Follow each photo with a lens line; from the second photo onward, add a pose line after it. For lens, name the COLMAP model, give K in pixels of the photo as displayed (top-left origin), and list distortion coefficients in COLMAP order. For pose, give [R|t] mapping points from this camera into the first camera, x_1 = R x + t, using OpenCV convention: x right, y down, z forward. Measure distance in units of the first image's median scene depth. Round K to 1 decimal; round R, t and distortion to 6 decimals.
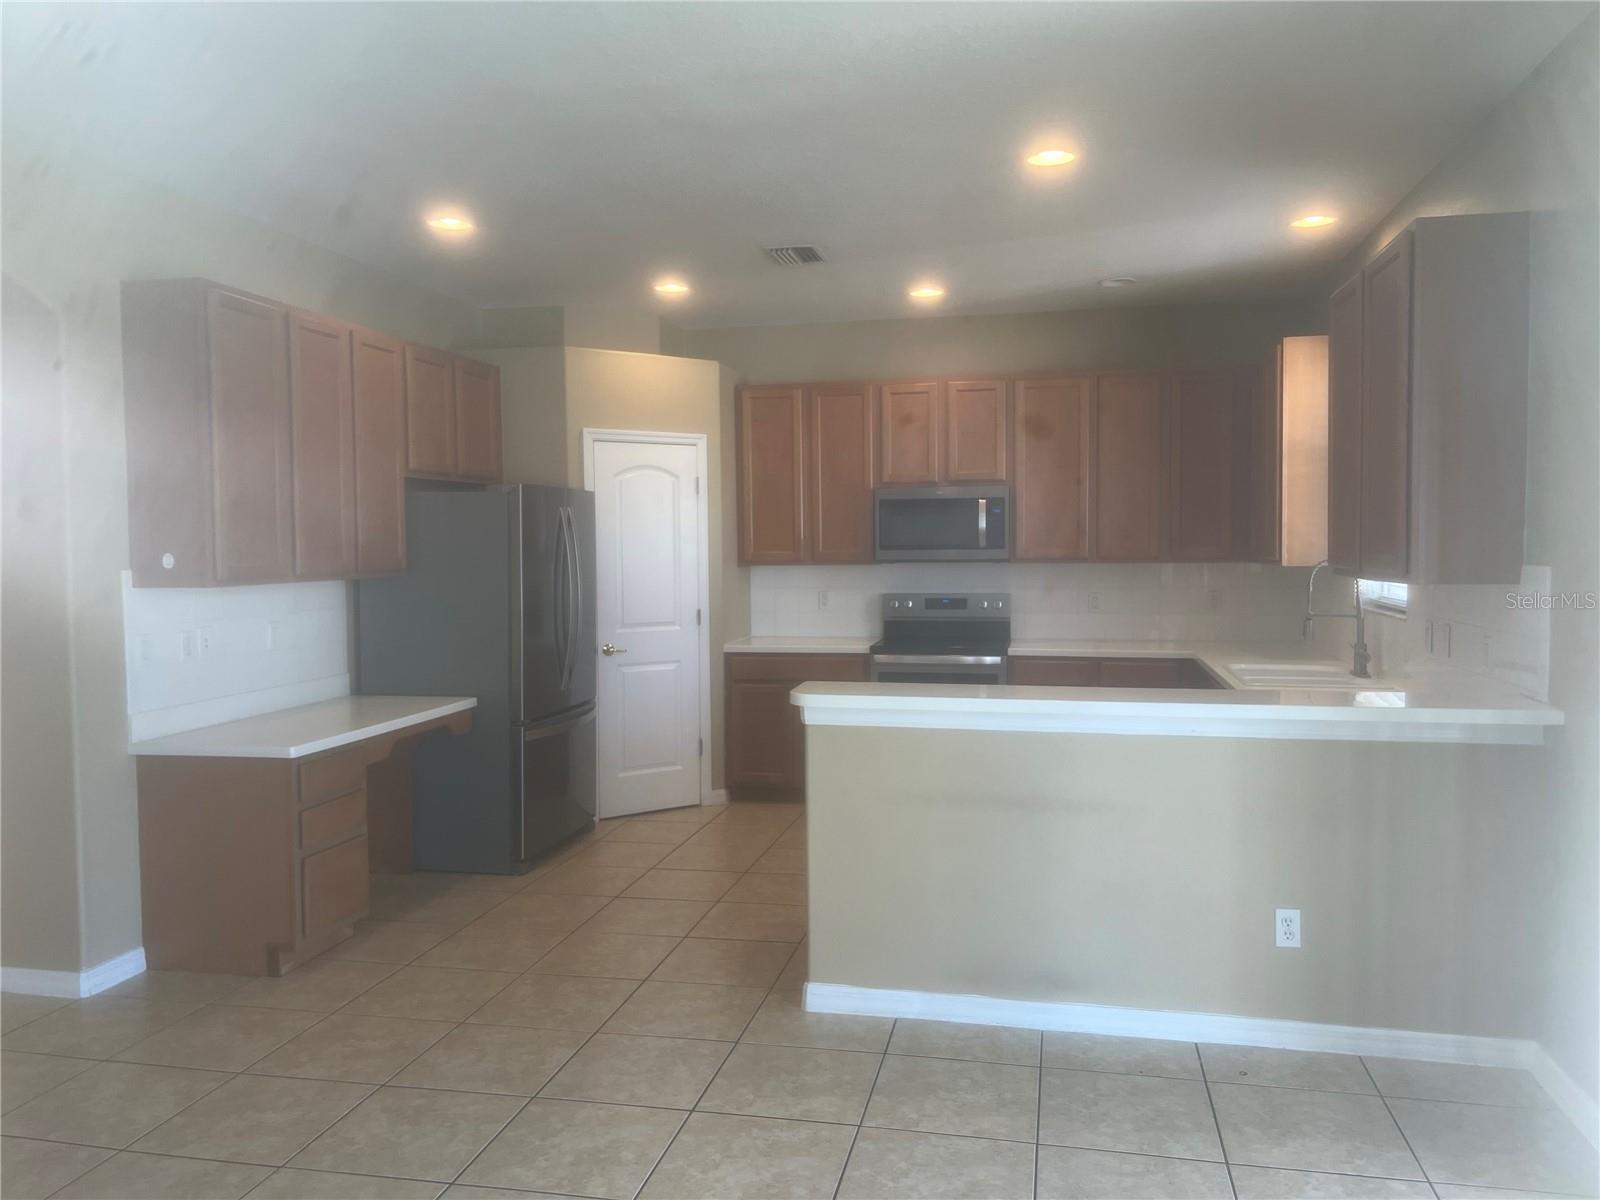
lens RADIAL K [[1200.5, 0, 801.2], [0, 1200.5, 602.4], [0, 0, 1]] dist [0.101282, -0.150819]
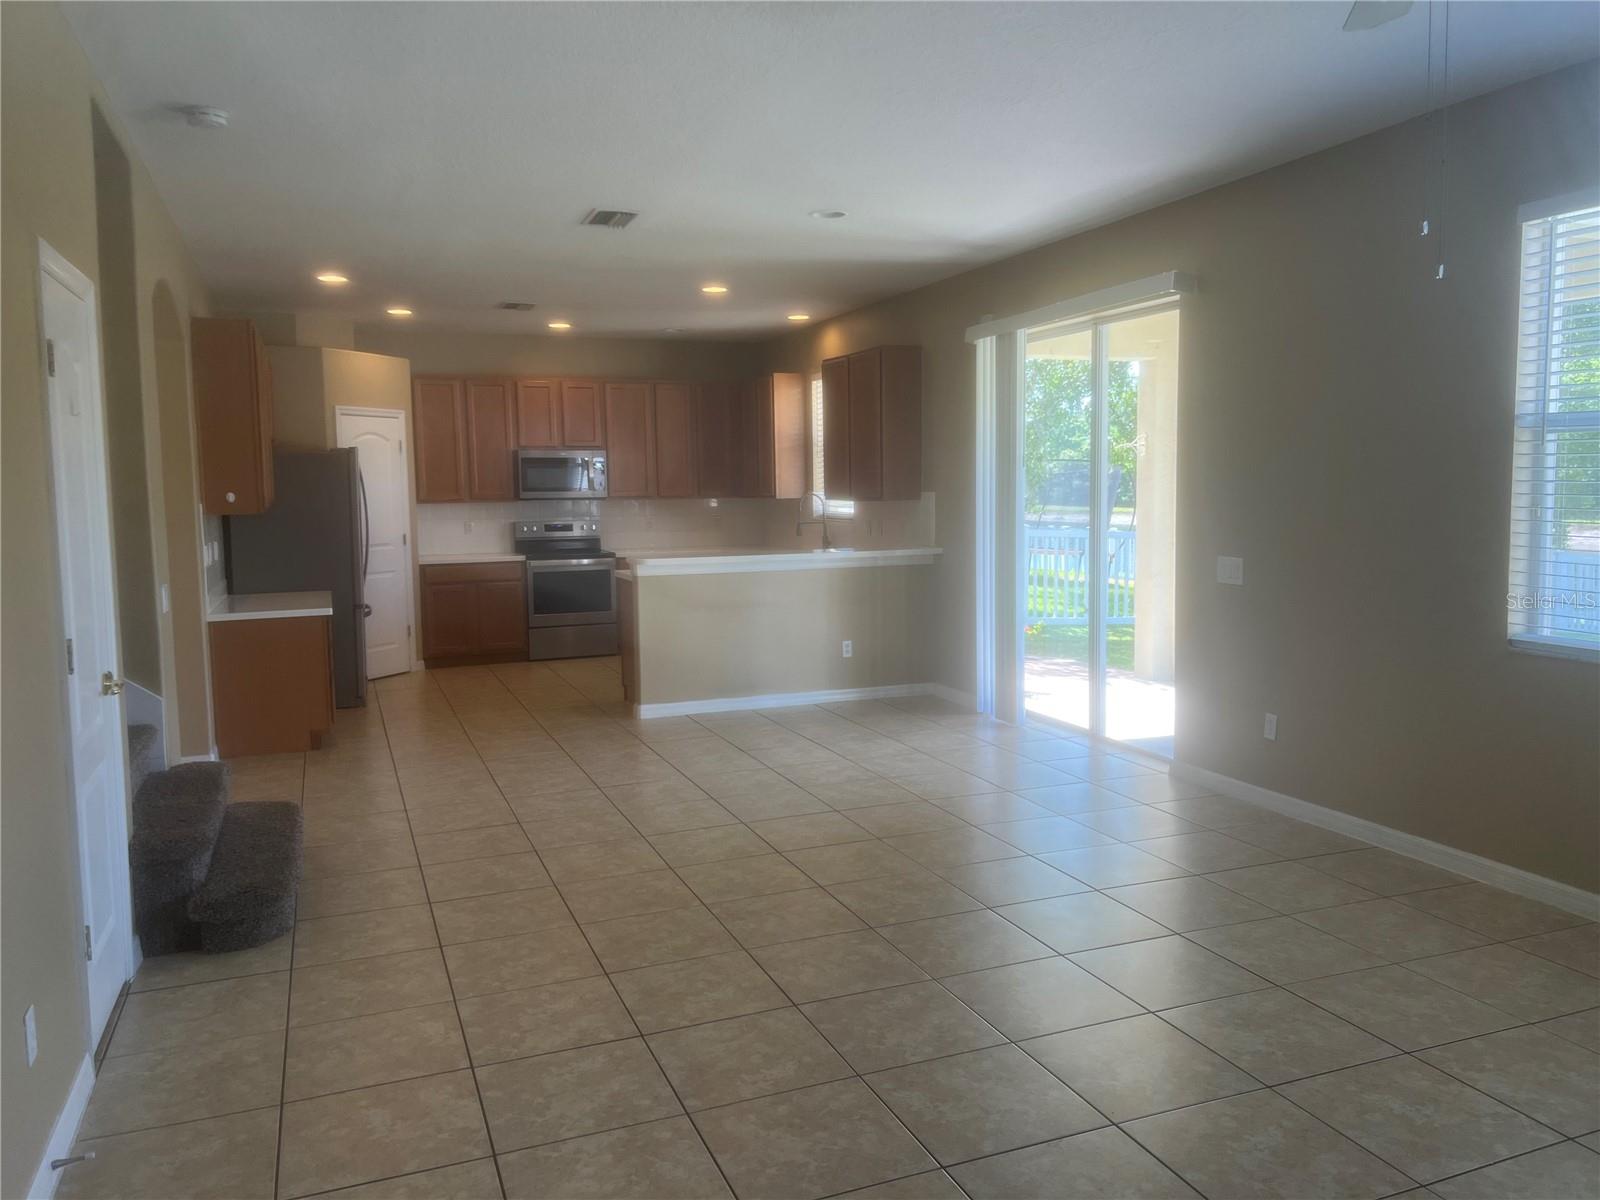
lens RADIAL K [[1211.7, 0, 802.4], [0, 1211.7, 581.0], [0, 0, 1]] dist [0.074933, -0.065413]
pose [[0.833214, -0.048925, 0.550782, -0.524742], [0.036604, 0.998773, 0.033346, 0.032308], [-0.551738, -0.007623, 0.833983, -0.492193]]
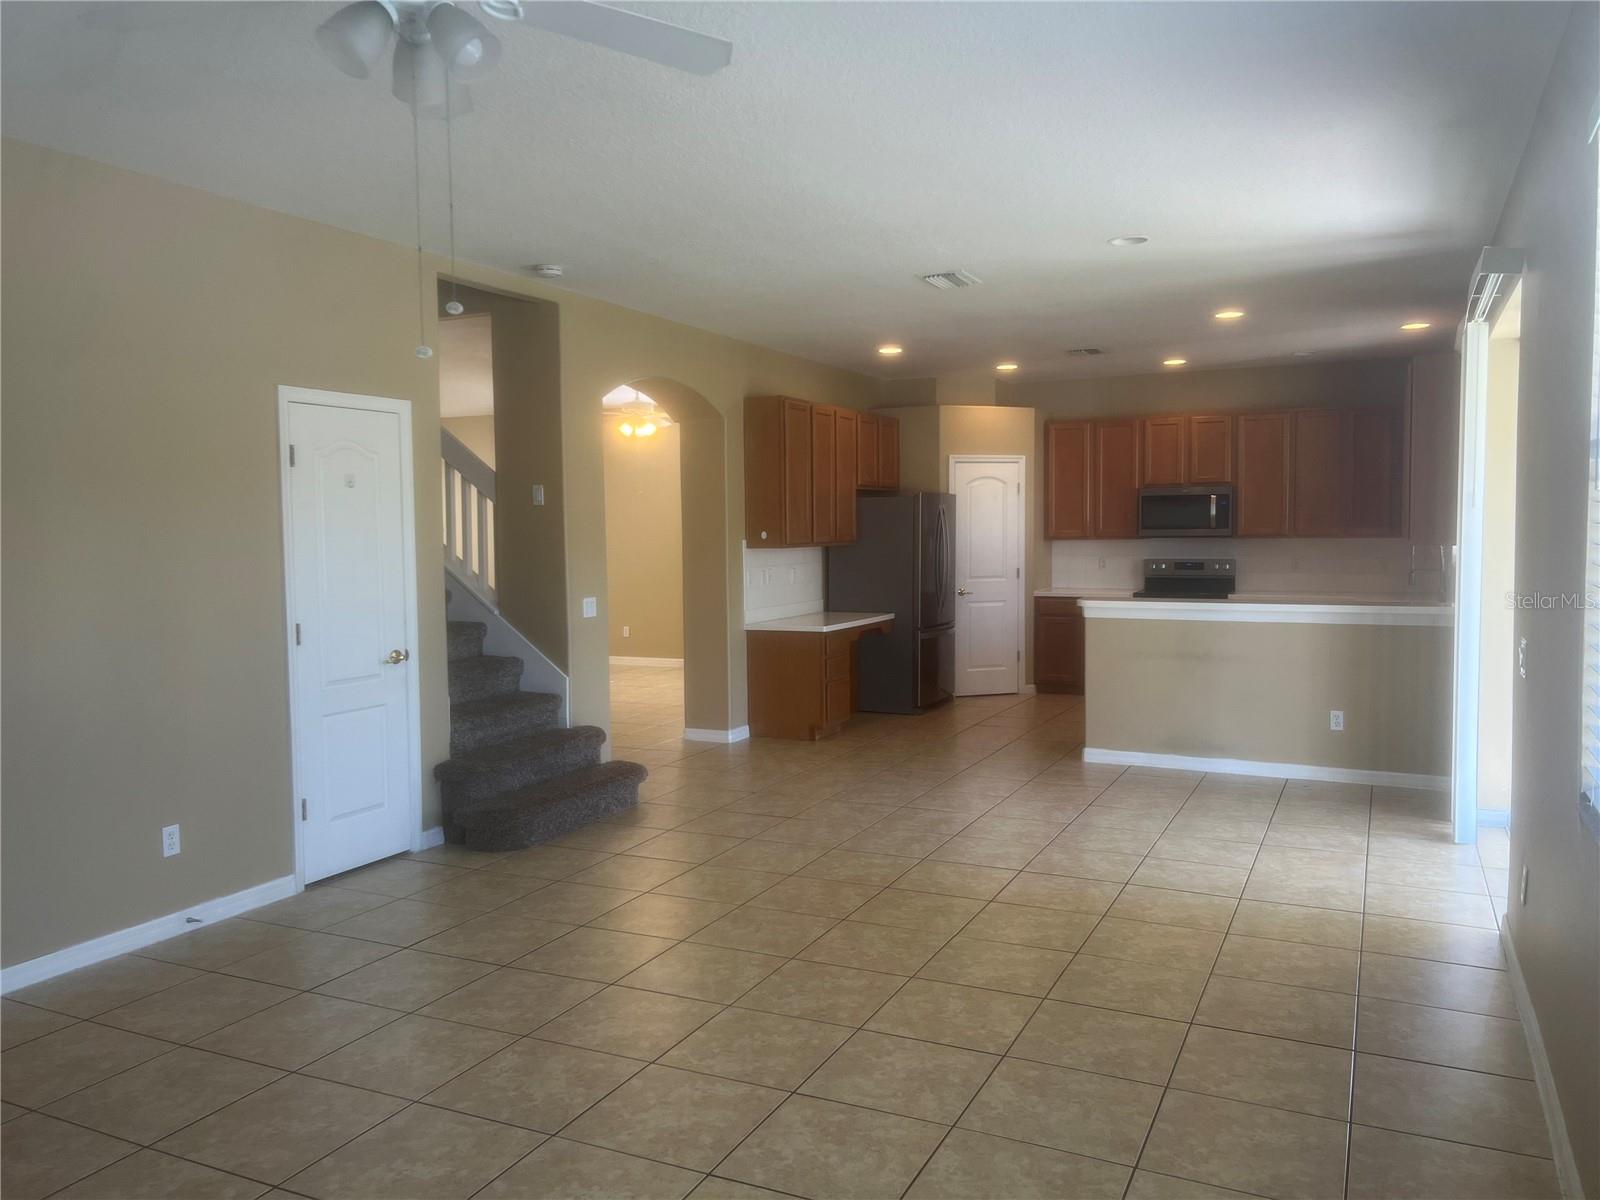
lens RADIAL K [[1200.5, 0, 801.2], [0, 1200.5, 602.4], [0, 0, 1]] dist [0.101282, -0.150819]
pose [[0.971715, 0.014306, -0.235723, 0.010555], [-0.010756, 0.999809, 0.016340, 0.029943], [0.235912, -0.013343, 0.971683, -0.624021]]
